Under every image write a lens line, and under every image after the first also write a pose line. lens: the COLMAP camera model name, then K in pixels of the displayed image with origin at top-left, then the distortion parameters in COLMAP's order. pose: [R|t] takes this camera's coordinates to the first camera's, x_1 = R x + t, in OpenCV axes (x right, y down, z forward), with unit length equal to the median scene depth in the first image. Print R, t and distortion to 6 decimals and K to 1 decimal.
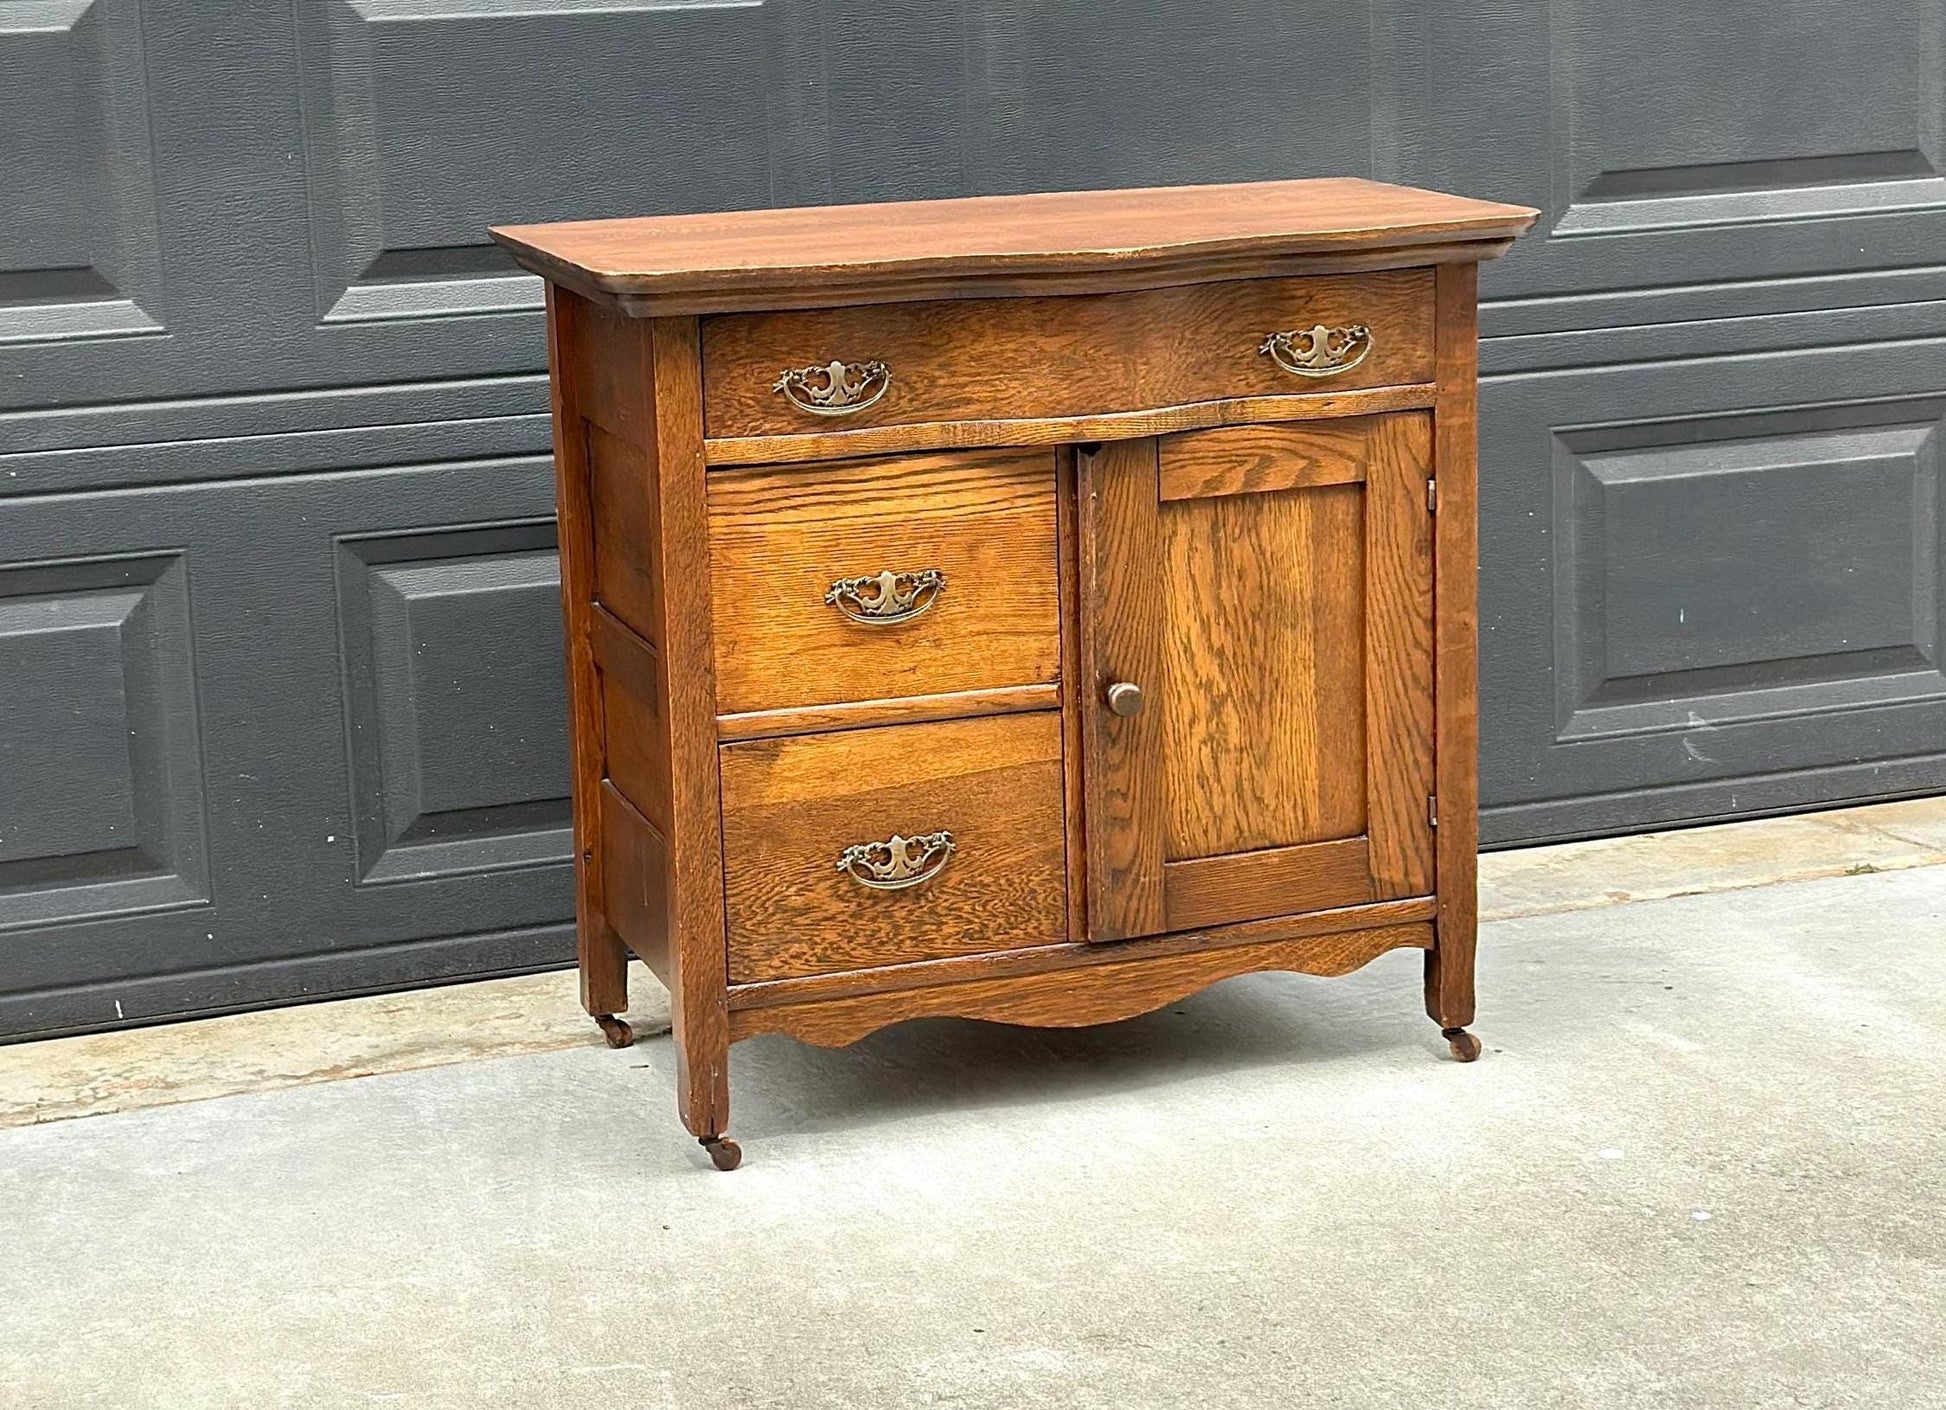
lens RADIAL K [[3730.1, 0, 977.4], [0, 3730.1, 596.2], [0, 0, 1]] dist [0.131890, 0.178015]
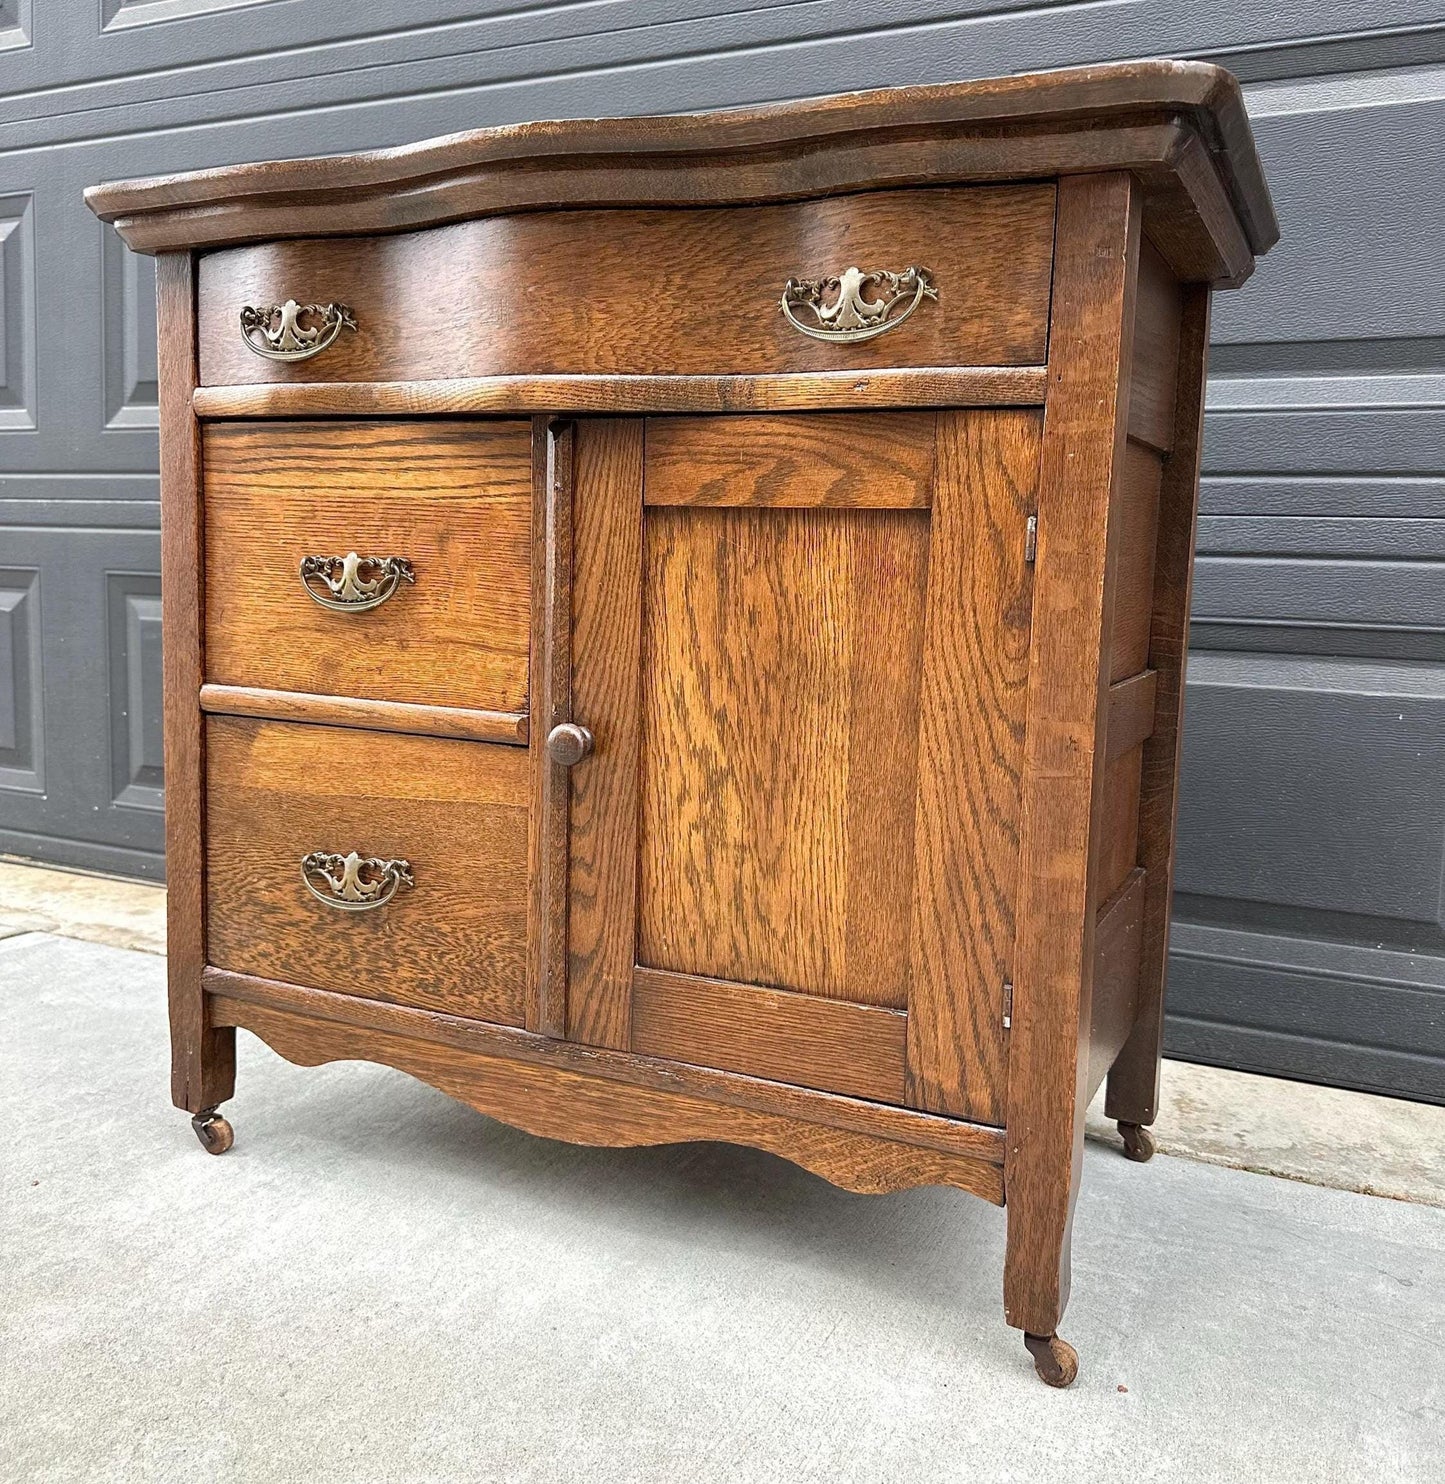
lens RADIAL K [[1347.5, 0, 726.5], [0, 1347.5, 710.2], [0, 0, 1]] dist [0.190848, -0.382831]
pose [[0.708152, 0.129011, -0.694173, 0.262441], [-0.185419, 0.982638, -0.006531, 0.015523], [0.681278, 0.133338, 0.719779, 0.802687]]
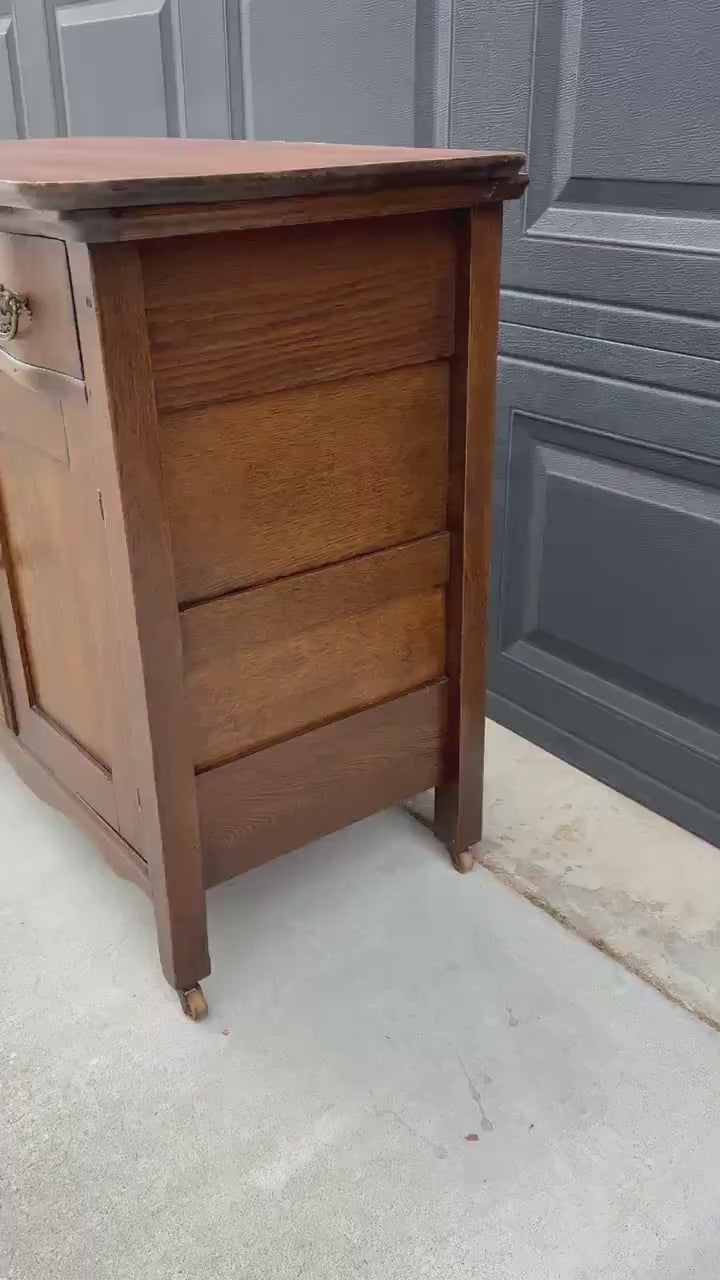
lens RADIAL K [[1084.4, 0, 341.3], [0, 1084.4, 638.6], [0, 0, 1]] dist [0.152312, -0.285525]
pose [[0.283238, 0.436483, -0.853966, 0.392463], [-0.171121, 0.899142, 0.402817, -0.118874], [0.943660, 0.032039, 0.329363, 0.984522]]
